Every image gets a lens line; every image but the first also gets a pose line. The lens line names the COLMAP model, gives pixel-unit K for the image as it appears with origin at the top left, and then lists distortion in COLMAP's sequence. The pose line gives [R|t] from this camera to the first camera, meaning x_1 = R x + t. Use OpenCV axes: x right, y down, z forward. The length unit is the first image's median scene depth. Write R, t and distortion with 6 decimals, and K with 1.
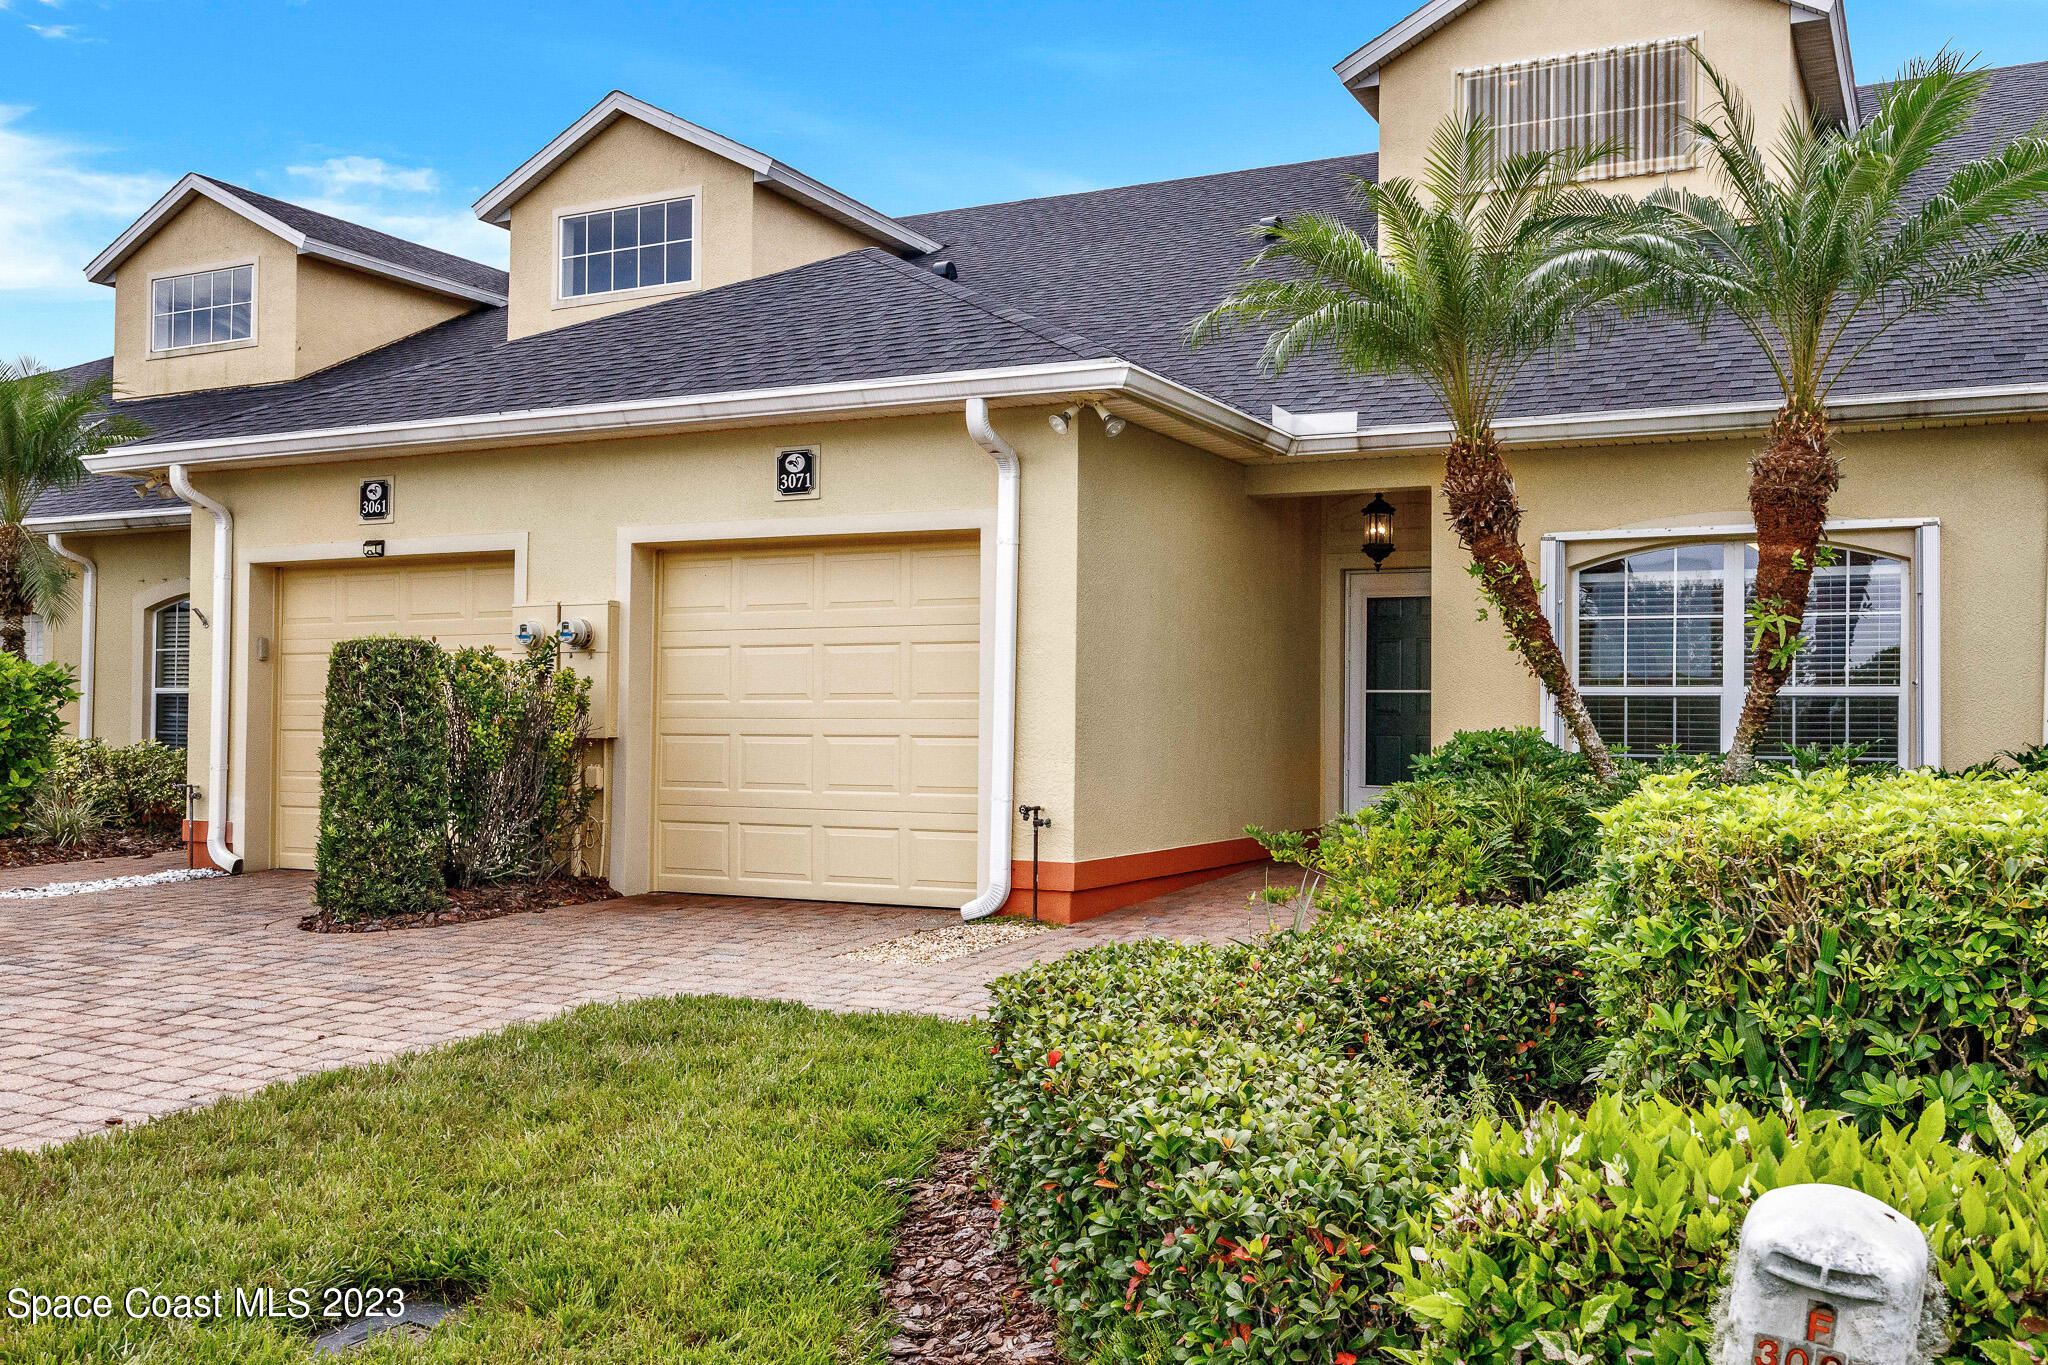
lens RADIAL K [[1867.8, 0, 1021.0], [0, 1867.8, 682.4], [0, 0, 1]] dist [0.007004, 0.000000]
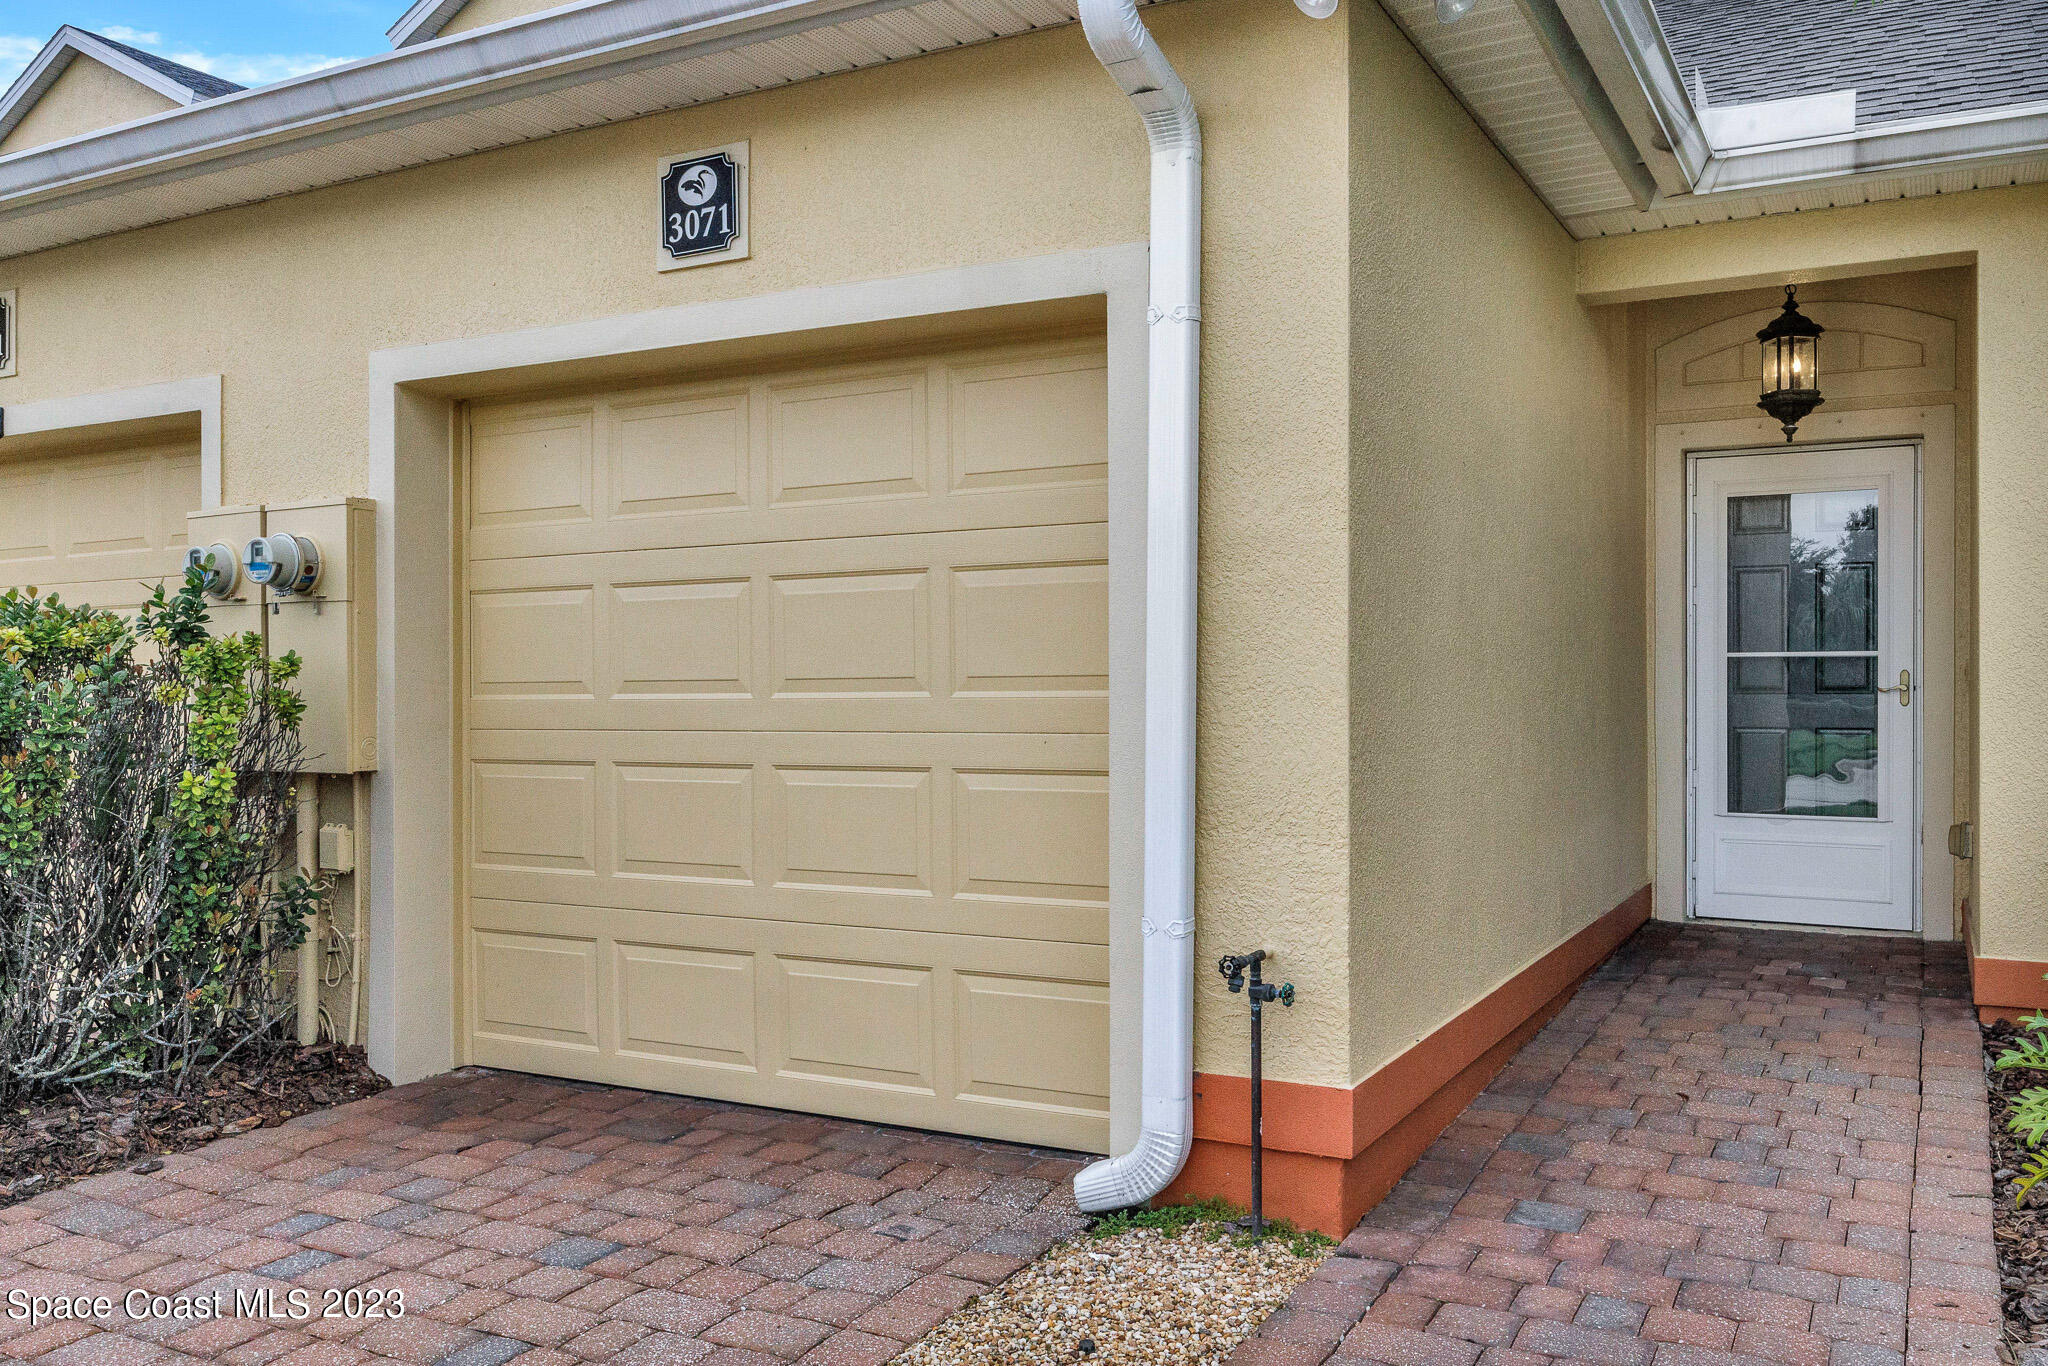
lens RADIAL K [[1680.9, 0, 1028.9], [0, 1680.9, 683.9], [0, 0, 1]] dist [-0.050451, -0.002148]
pose [[0.999520, -0.013553, -0.027865, -0.028676], [0.014240, 0.999595, 0.024619, -0.002477], [0.027520, -0.025004, 0.999308, 0.583076]]
